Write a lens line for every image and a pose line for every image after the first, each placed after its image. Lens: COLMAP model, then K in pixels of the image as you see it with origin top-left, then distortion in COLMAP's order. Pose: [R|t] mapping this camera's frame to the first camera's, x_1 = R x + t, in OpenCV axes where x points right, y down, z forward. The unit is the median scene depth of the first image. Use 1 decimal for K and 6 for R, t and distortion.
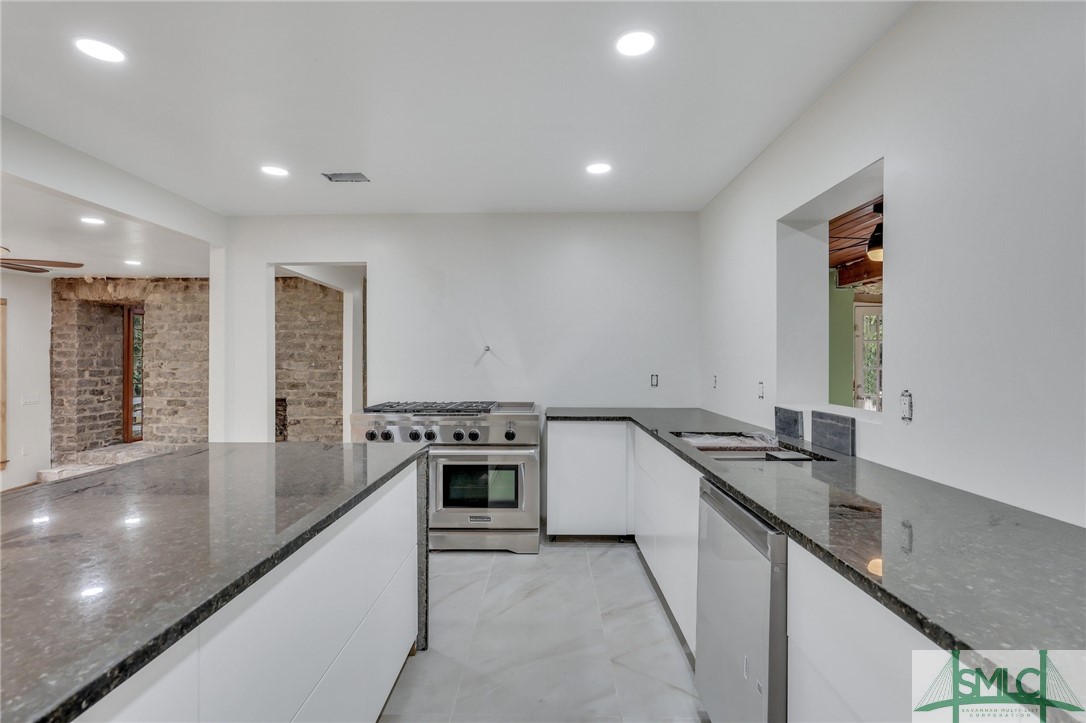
lens RADIAL K [[489.1, 0, 544.1], [0, 489.1, 359.7], [0, 0, 1]] dist [-0.002118, -0.000913]
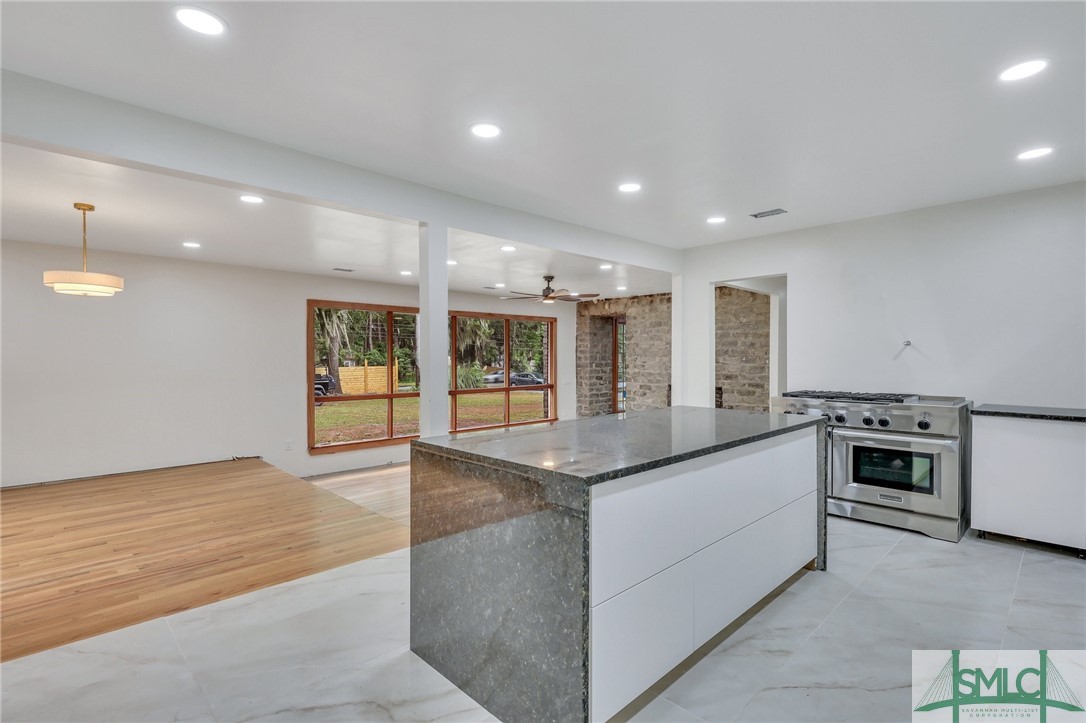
lens RADIAL K [[489.1, 0, 544.1], [0, 489.1, 359.7], [0, 0, 1]] dist [-0.002118, -0.000913]
pose [[0.674449, 0.004340, -0.738309, 0.066366], [0.001377, 0.999974, 0.007136, 0.001857], [0.738320, -0.005829, 0.674425, -0.136940]]
